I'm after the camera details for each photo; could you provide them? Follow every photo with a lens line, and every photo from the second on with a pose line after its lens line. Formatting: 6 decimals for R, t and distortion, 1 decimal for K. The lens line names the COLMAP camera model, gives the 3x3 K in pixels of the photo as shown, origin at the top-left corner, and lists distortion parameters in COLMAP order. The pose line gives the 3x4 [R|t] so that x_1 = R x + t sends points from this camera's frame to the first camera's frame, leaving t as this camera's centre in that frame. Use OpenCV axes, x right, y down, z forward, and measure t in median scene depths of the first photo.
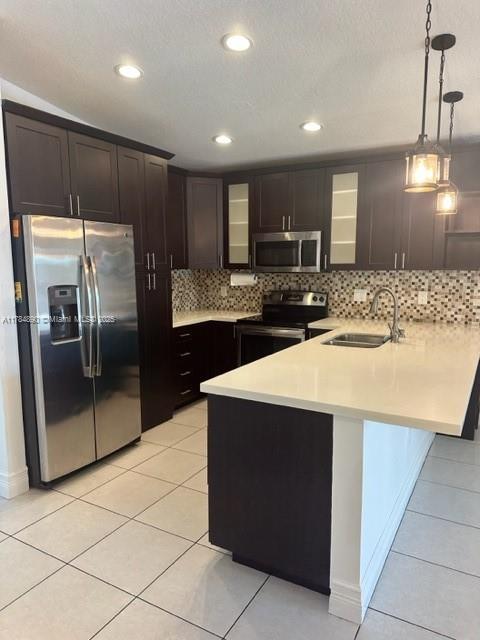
lens RADIAL K [[451.9, 0, 240.9], [0, 451.9, 321.1], [0, 0, 1]] dist [0.064444, -0.074160]
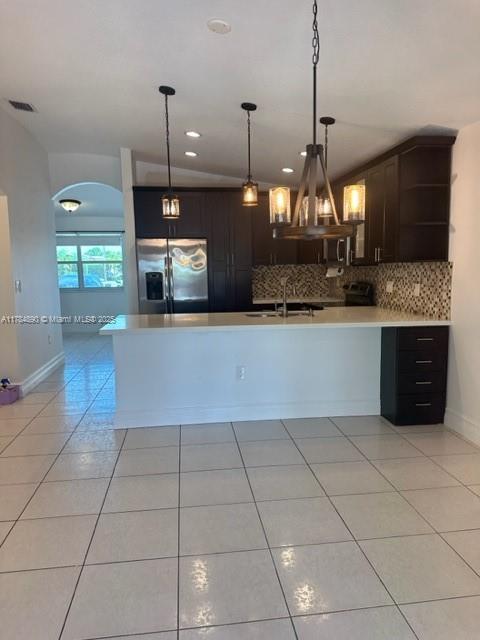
lens RADIAL K [[451.9, 0, 238.7], [0, 451.9, 319.7], [0, 0, 1]] dist [0.064444, -0.074160]
pose [[0.595482, 0.088802, -0.798445, 0.977290], [-0.089013, 0.995046, 0.044282, 0.005672], [0.798422, 0.044703, 0.600436, 0.072663]]
